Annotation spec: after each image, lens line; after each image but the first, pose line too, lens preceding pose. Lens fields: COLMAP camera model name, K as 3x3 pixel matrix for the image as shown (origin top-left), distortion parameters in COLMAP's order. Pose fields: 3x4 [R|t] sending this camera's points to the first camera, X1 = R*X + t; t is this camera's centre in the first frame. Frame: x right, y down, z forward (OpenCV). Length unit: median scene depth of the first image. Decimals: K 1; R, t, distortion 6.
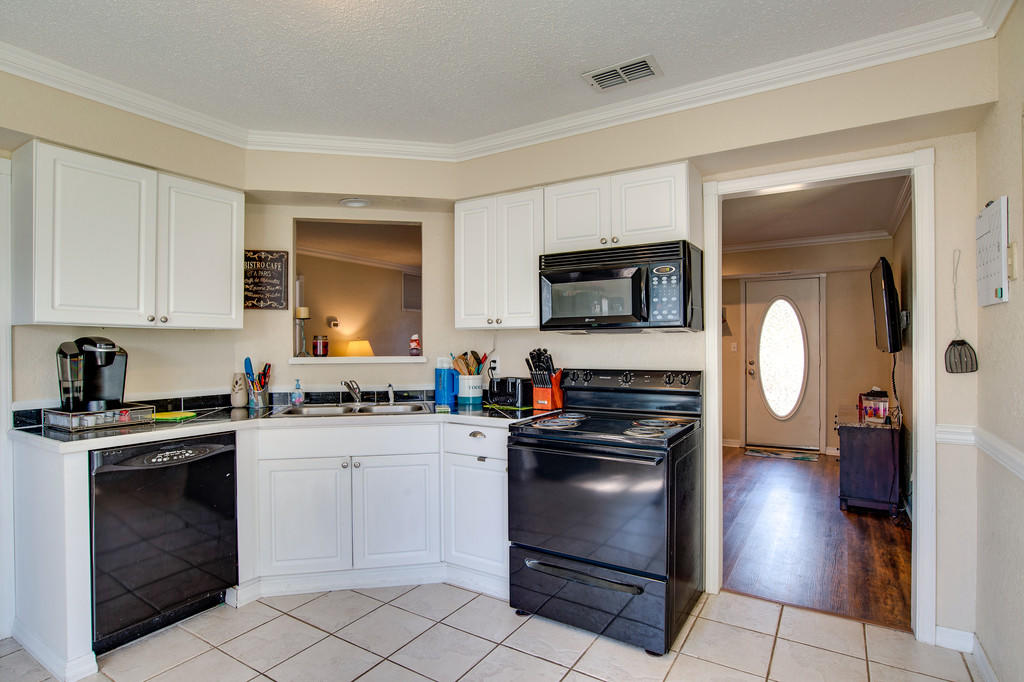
lens RADIAL K [[532.3, 0, 512.0], [0, 532.3, 341.0], [0, 0, 1]] dist [-0.035521, 0.001372]
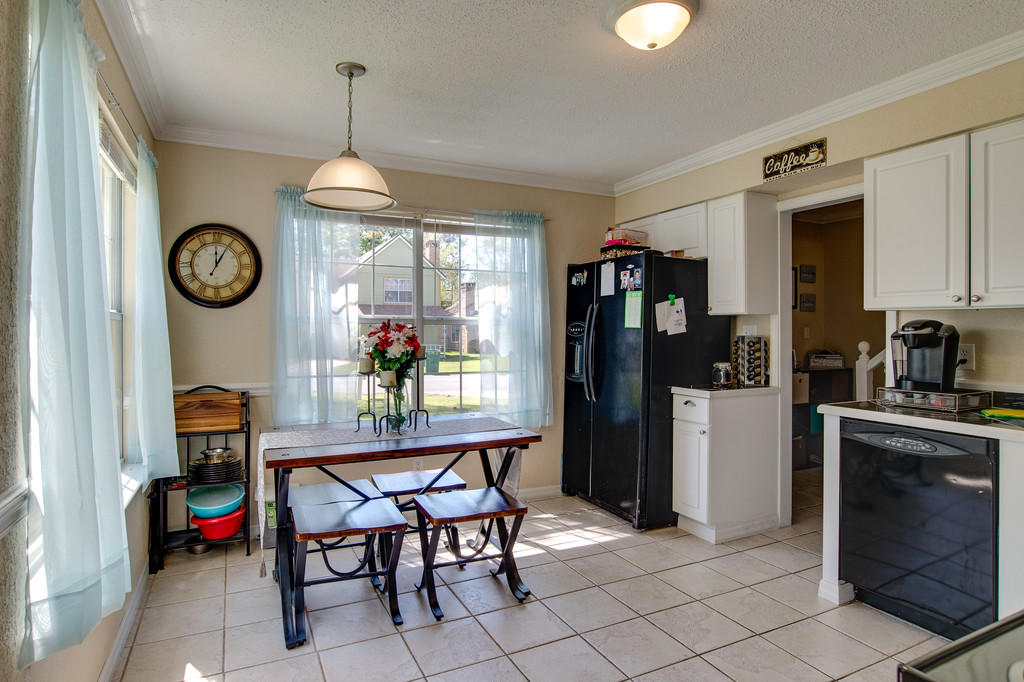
lens RADIAL K [[532.3, 0, 512.0], [0, 532.3, 341.0], [0, 0, 1]] dist [-0.035521, 0.001372]
pose [[-0.542135, 0.017227, -0.840115, 0.508809], [0.007148, 0.999848, 0.015889, 0.010865], [0.840261, 0.002609, -0.542176, 0.860443]]
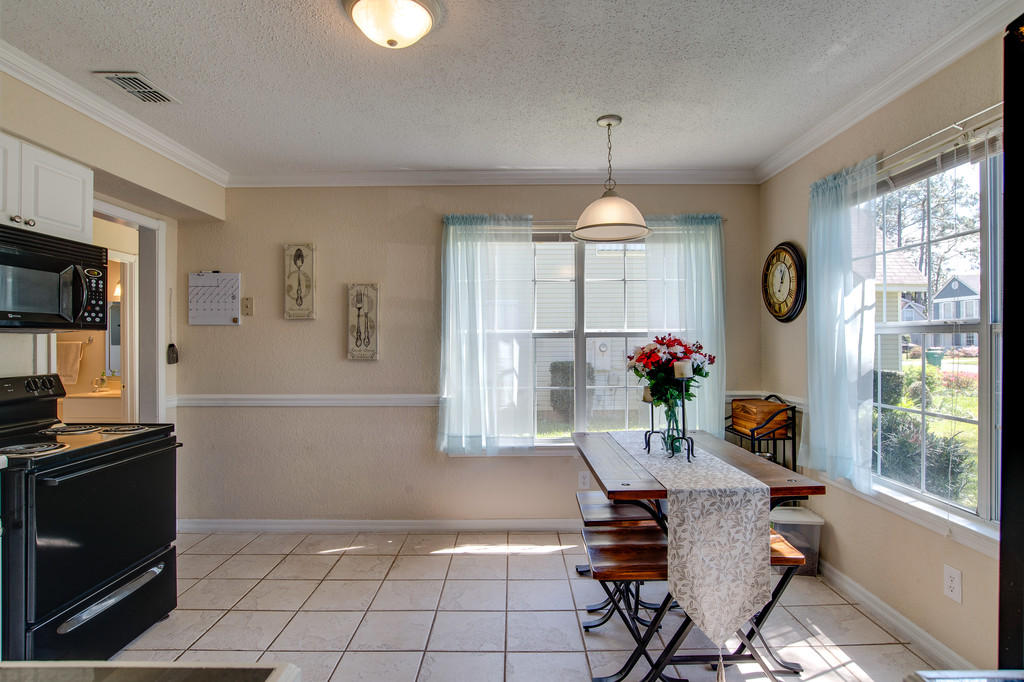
lens RADIAL K [[532.3, 0, 512.0], [0, 532.3, 341.0], [0, 0, 1]] dist [-0.035521, 0.001372]
pose [[-0.534163, 0.009087, 0.845332, -0.979143], [0.000317, 0.999944, -0.010549, 0.006541], [-0.845381, -0.005367, -0.534136, 0.859262]]
